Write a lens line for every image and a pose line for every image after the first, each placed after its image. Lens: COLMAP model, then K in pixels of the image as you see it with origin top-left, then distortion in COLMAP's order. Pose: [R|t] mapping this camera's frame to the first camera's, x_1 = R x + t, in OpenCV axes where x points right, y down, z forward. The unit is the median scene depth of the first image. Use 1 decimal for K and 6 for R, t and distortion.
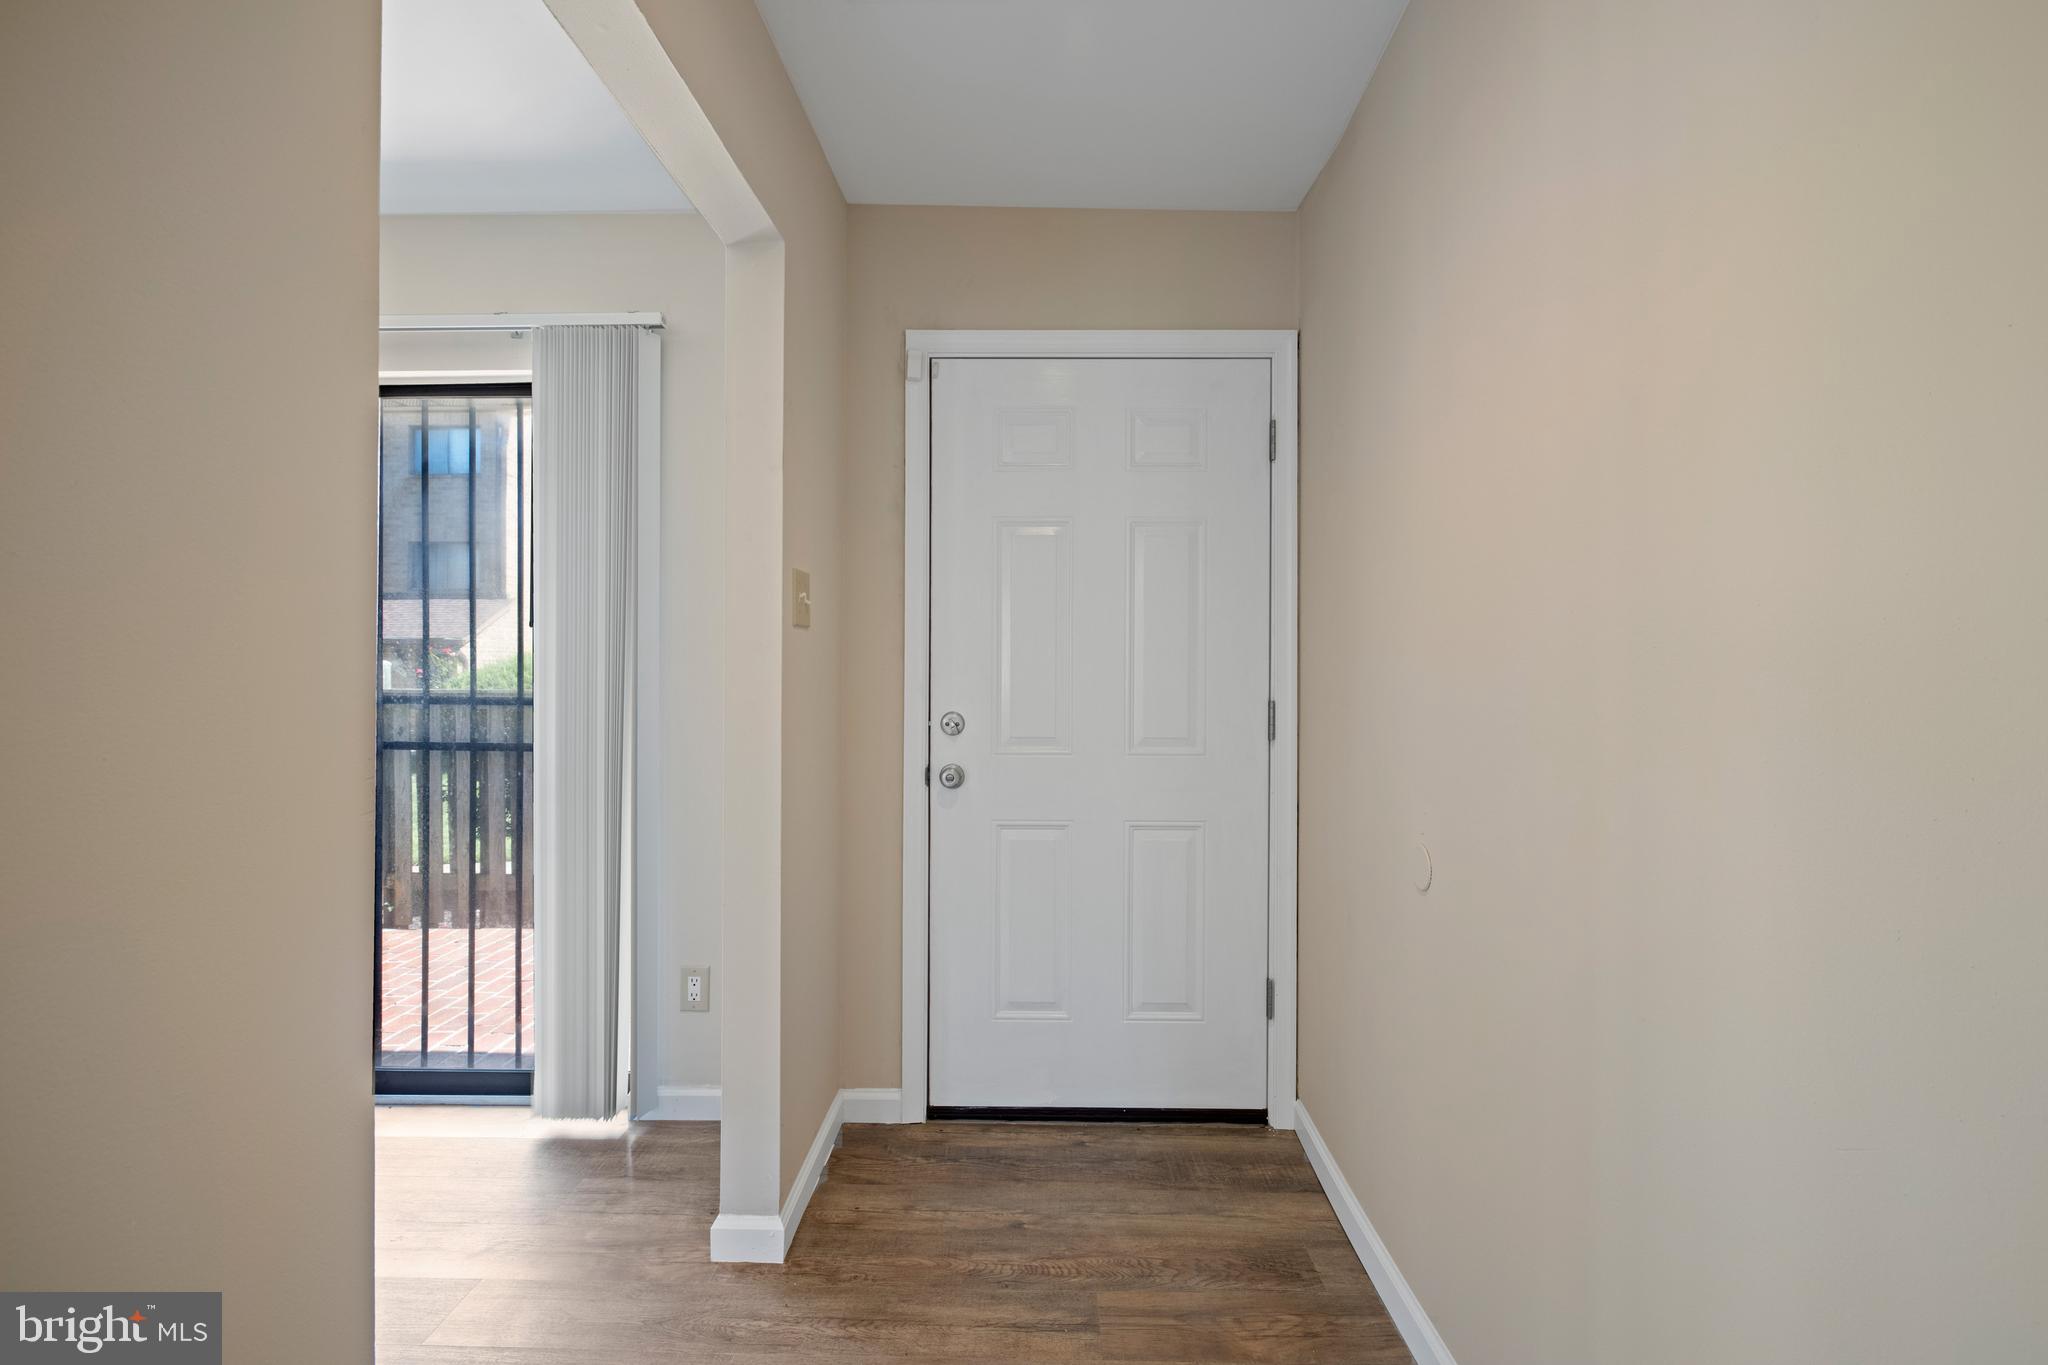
lens RADIAL K [[954.6, 0, 1022.1], [0, 954.6, 689.3], [0, 0, 1]] dist [0.021779, 0.000165]
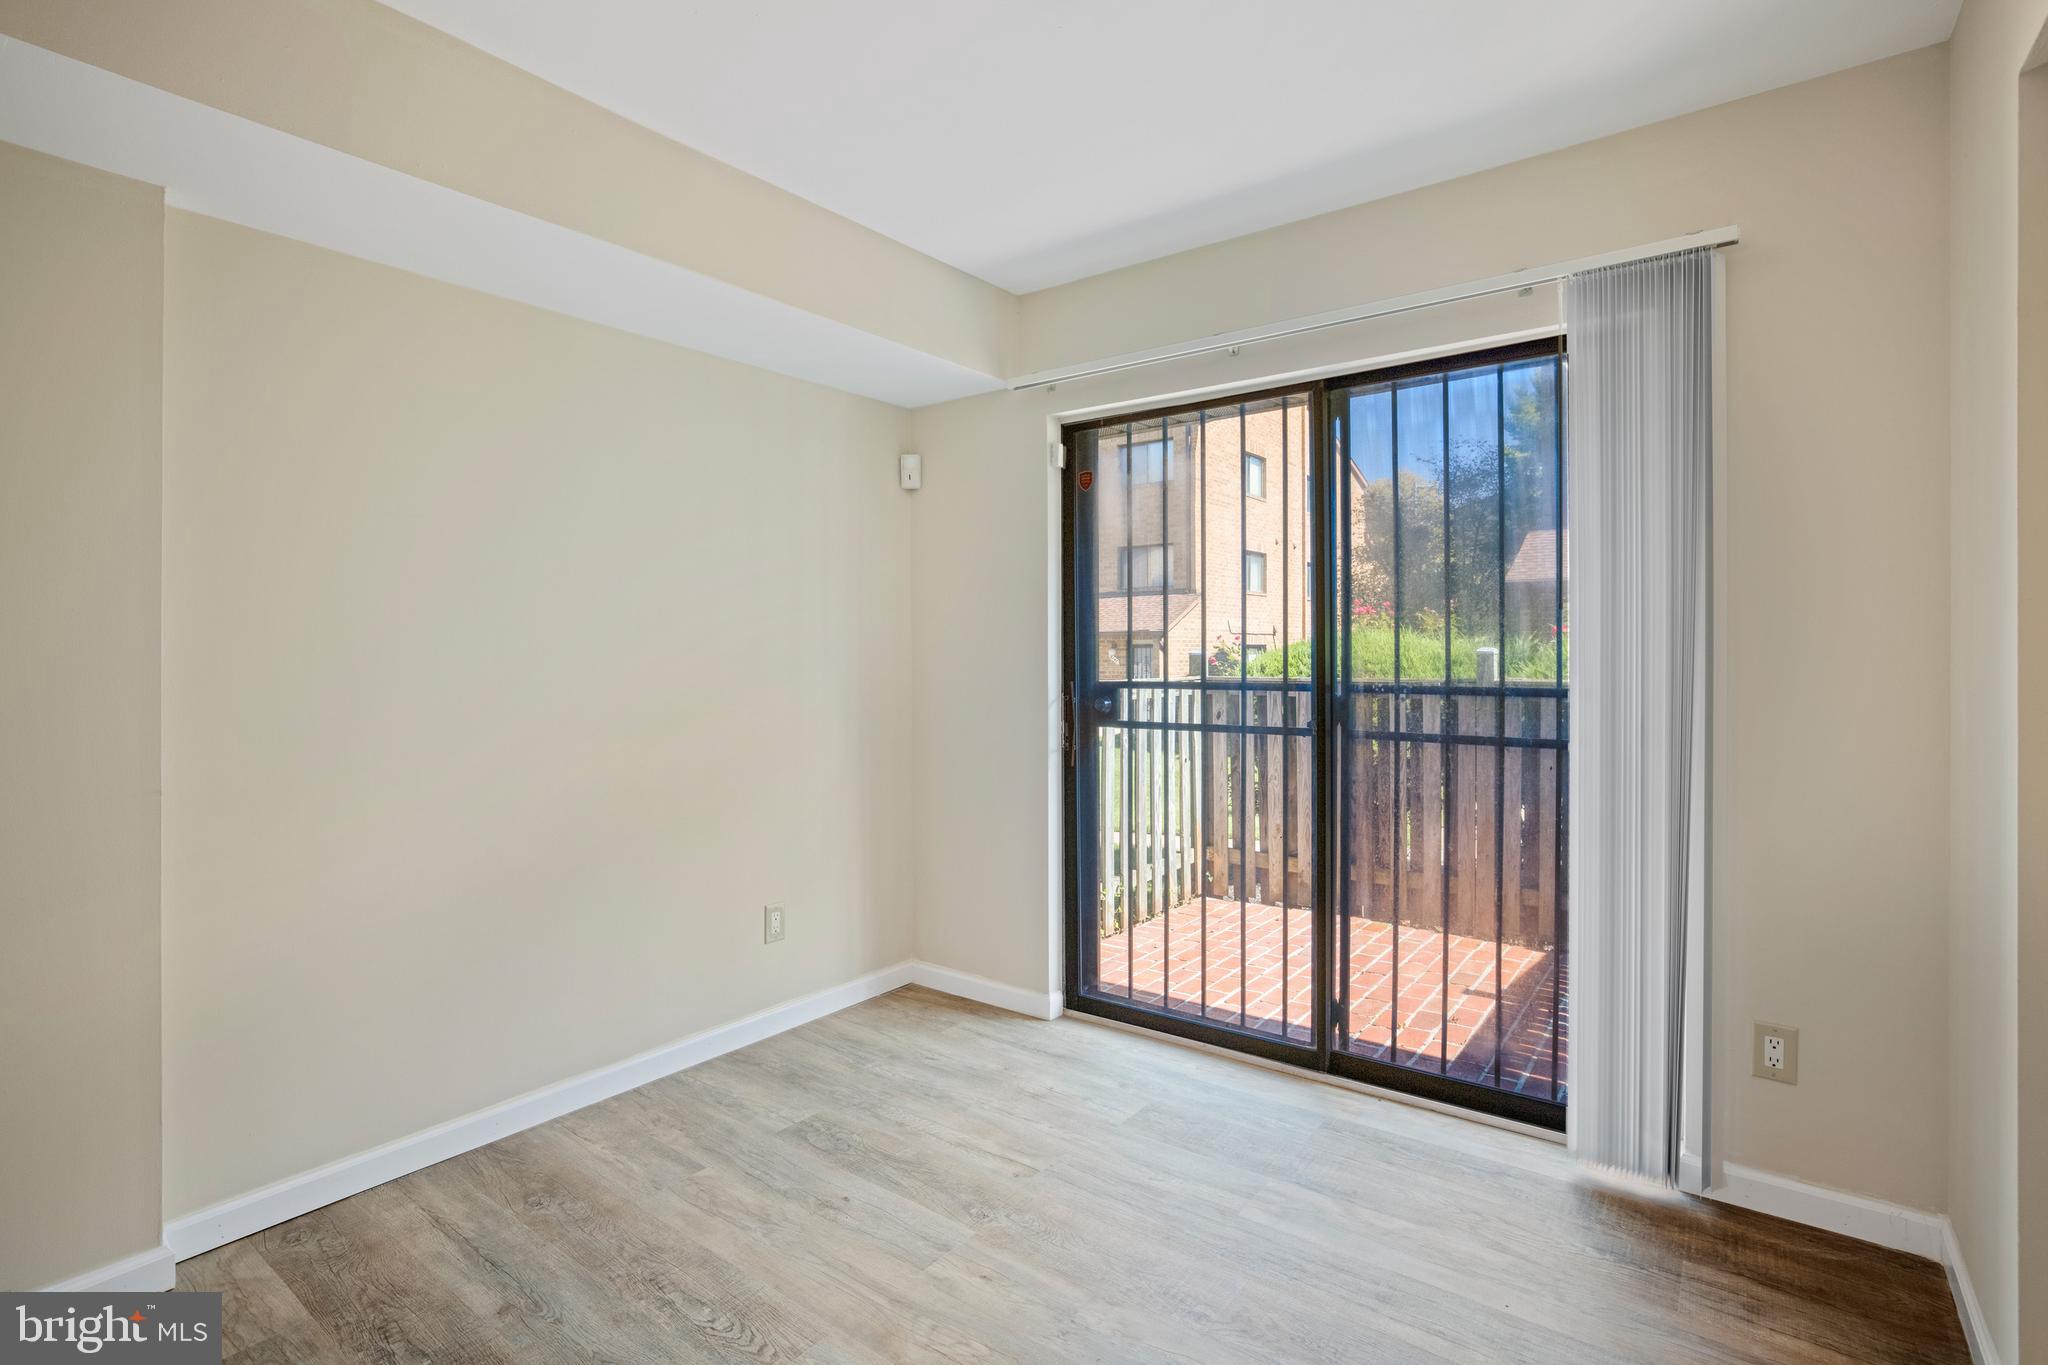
lens RADIAL K [[955.1, 0, 1021.1], [0, 955.1, 665.3], [0, 0, 1]] dist [-0.037457, 0.018884]
pose [[0.815808, -0.009598, -0.578243, -0.318845], [0.005402, 0.999945, -0.008977, -0.006208], [0.578298, 0.004200, 0.815815, -0.004215]]
